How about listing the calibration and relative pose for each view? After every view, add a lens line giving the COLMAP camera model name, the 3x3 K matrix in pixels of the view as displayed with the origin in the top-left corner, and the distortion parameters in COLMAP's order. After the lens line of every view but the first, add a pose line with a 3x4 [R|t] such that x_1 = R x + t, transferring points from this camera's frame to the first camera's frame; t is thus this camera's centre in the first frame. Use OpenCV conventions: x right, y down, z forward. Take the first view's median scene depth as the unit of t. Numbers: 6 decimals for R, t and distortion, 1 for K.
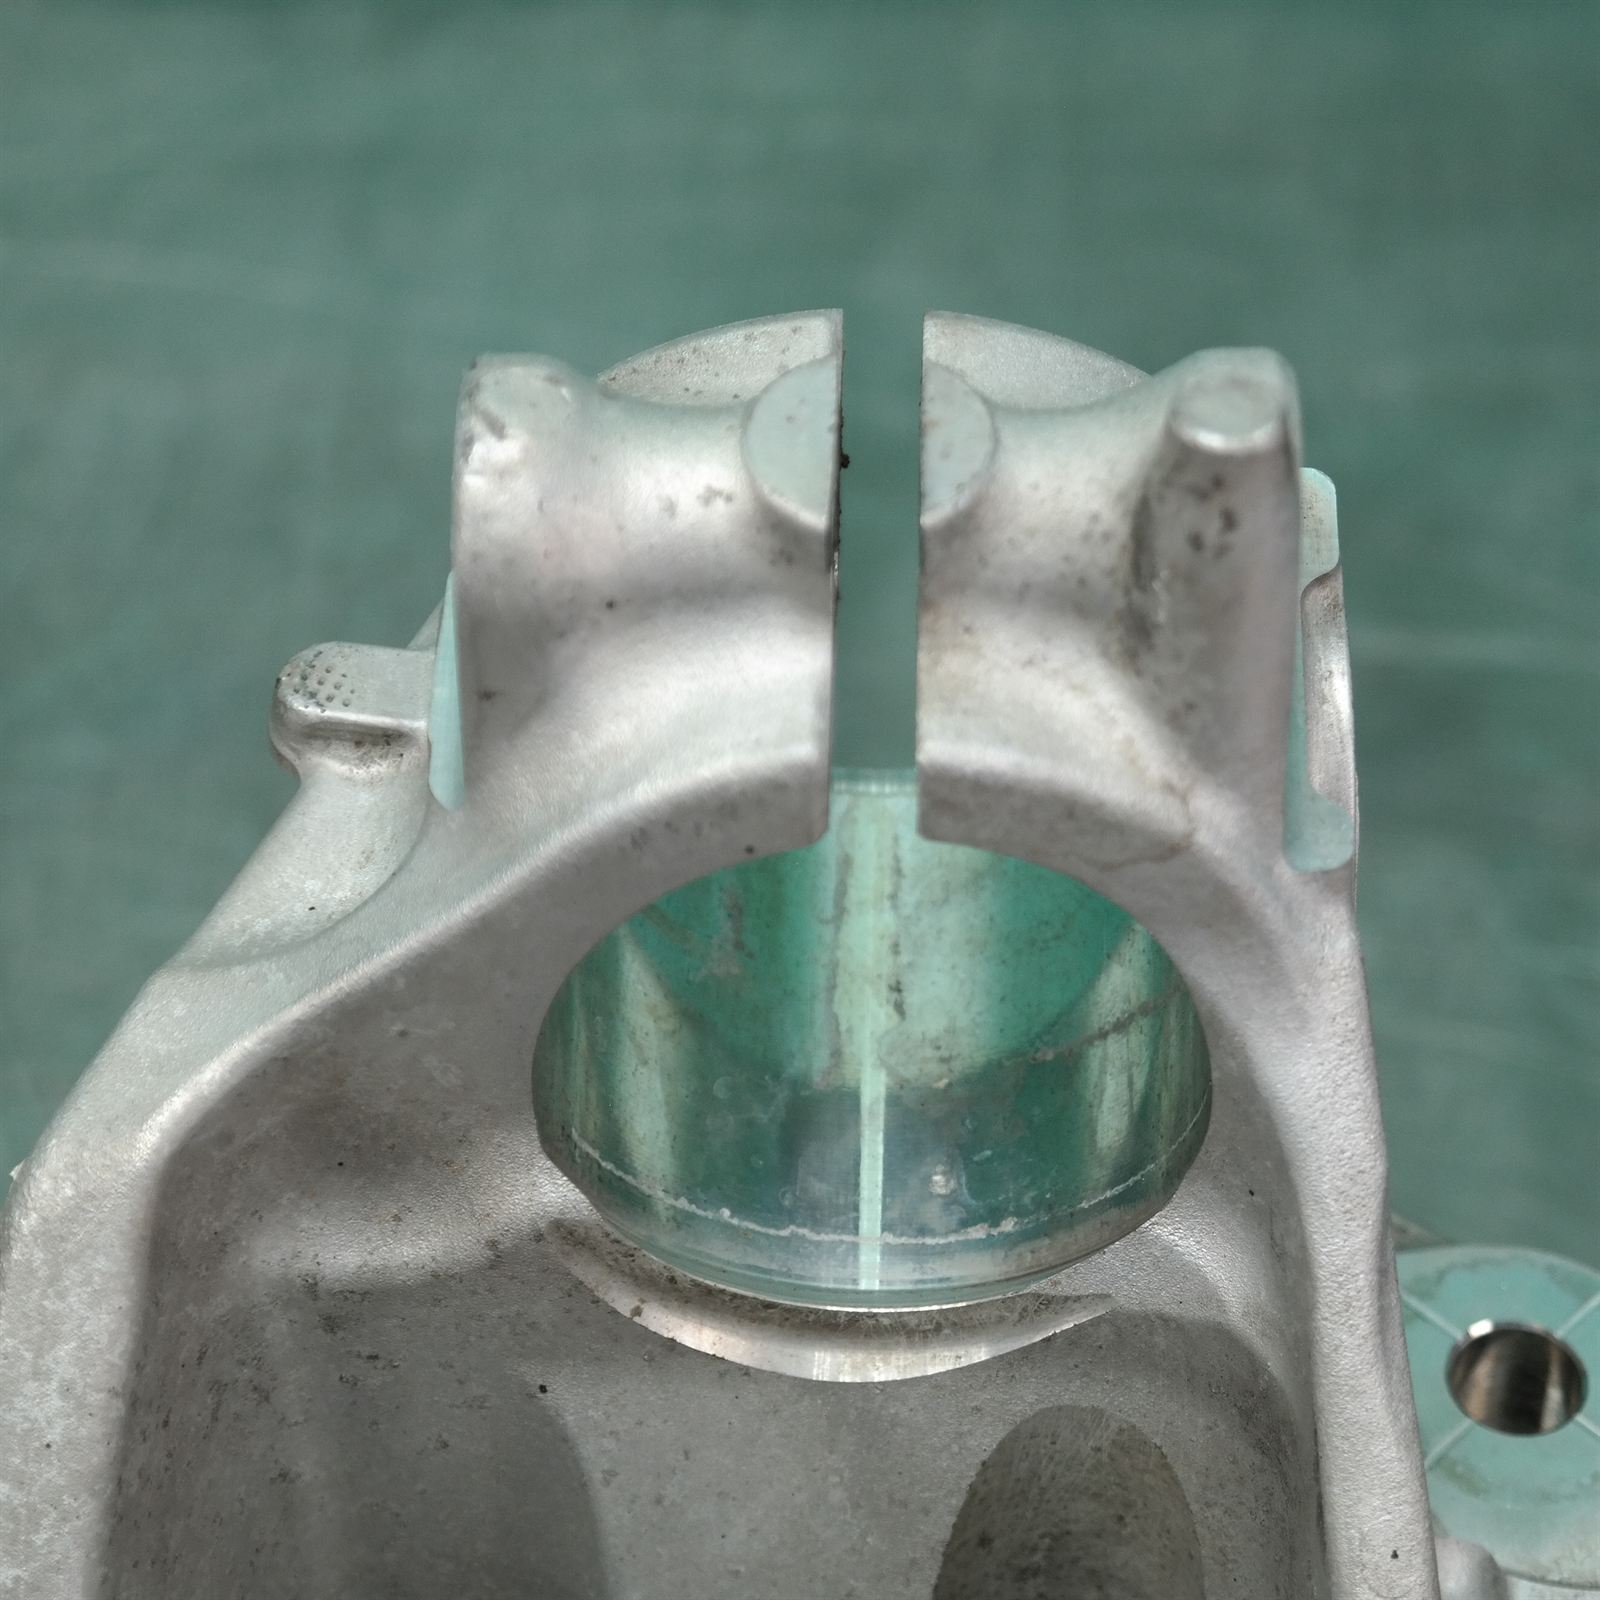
lens RADIAL K [[4704.1, 0, 800.0], [0, 4704.1, 800.0], [0, 0, 1]] dist [0.182784, -0.104105]
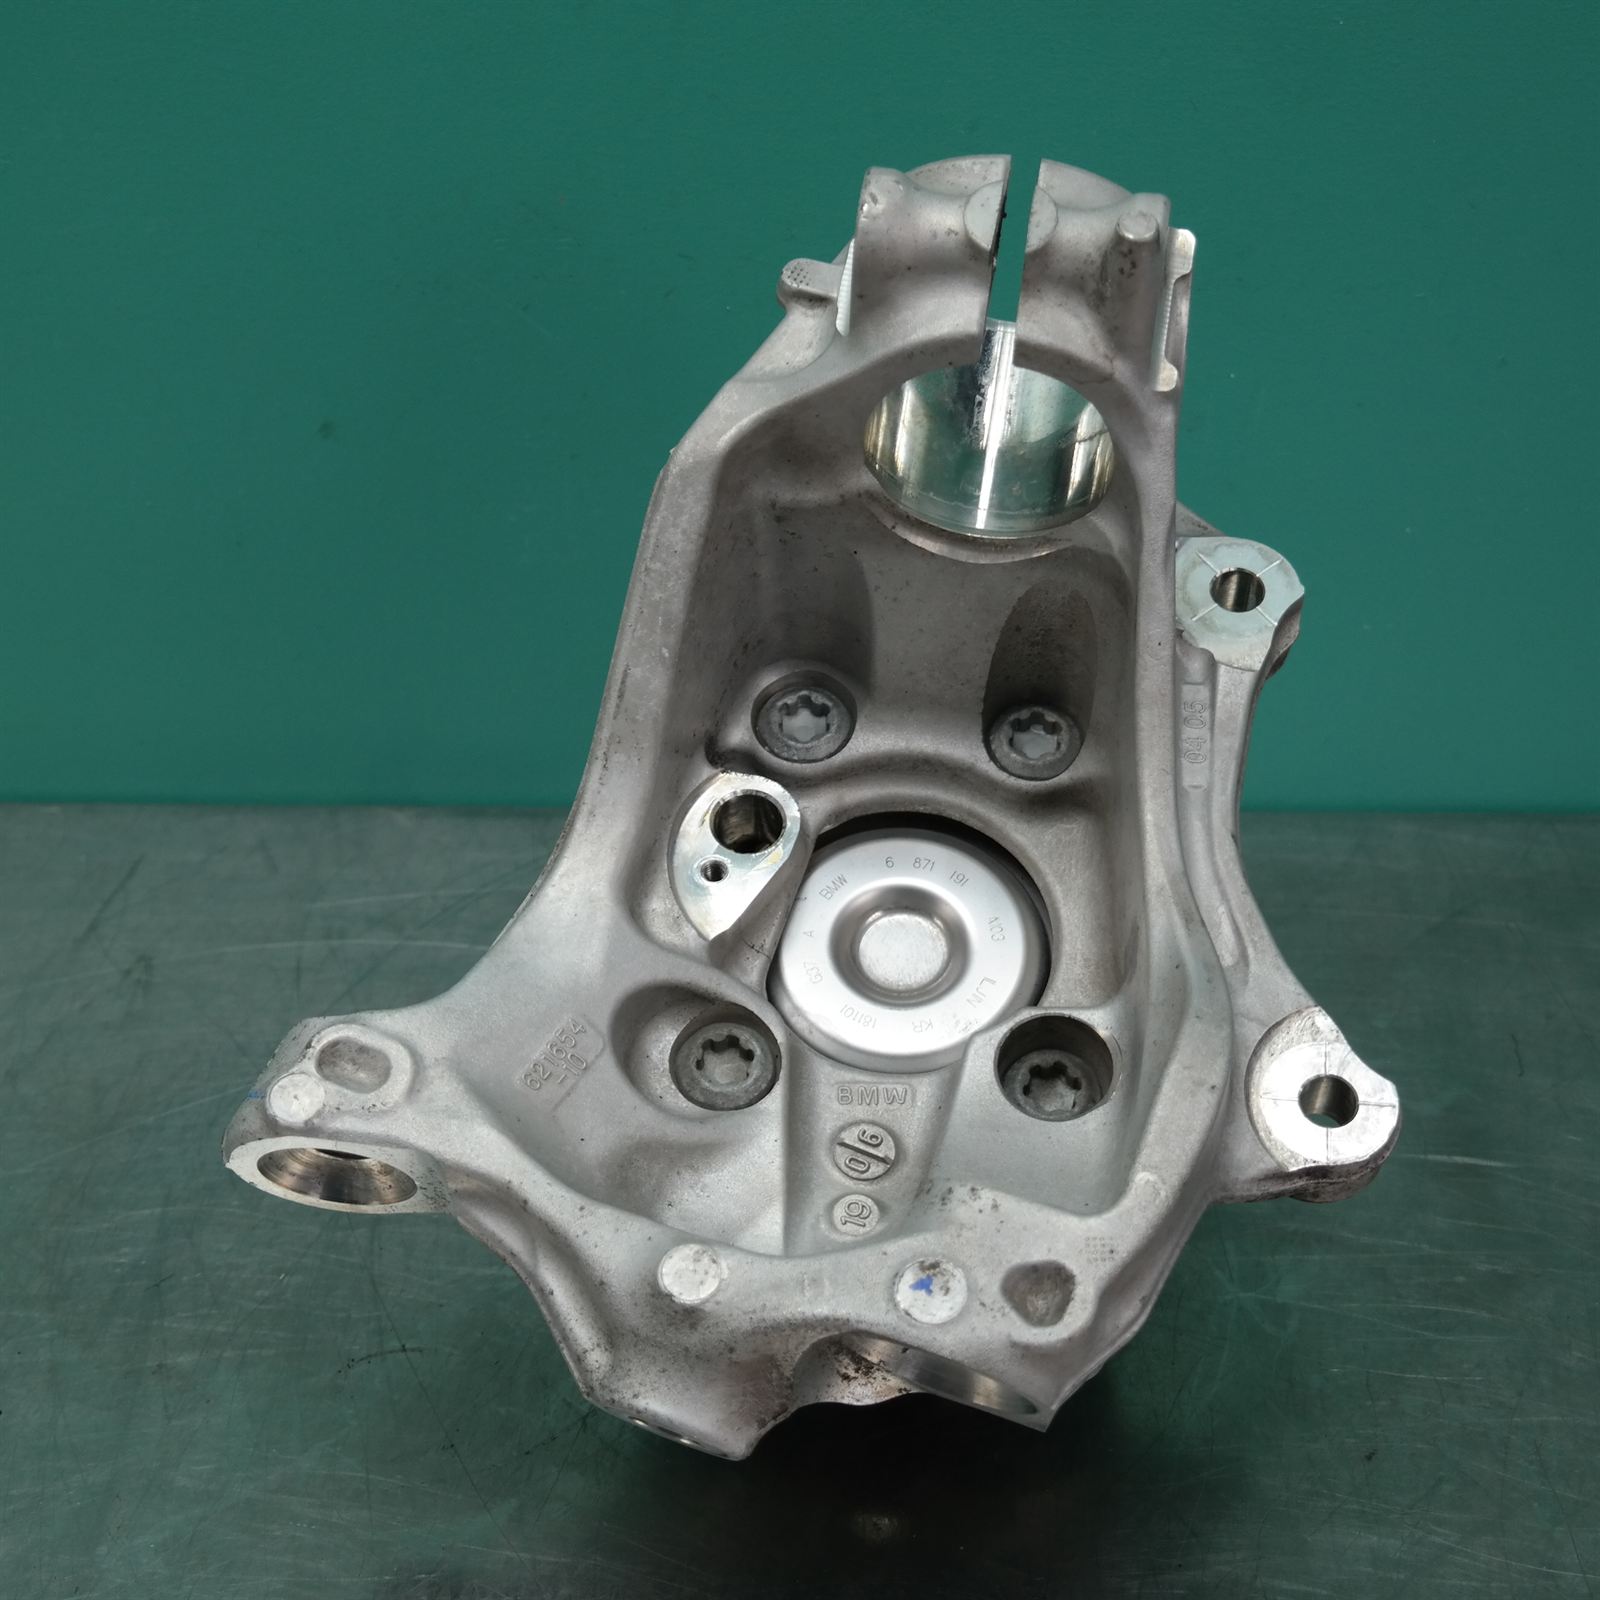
lens RADIAL K [[3317.8, 0, 800.0], [0, 3317.8, 800.0], [0, 0, 1]] dist [0.011376, 0.069915]
pose [[0.991751, 0.111701, -0.062868, 0.048890], [-0.098188, 0.977334, 0.187559, -0.088641], [0.082393, -0.179839, 0.980239, -0.883135]]
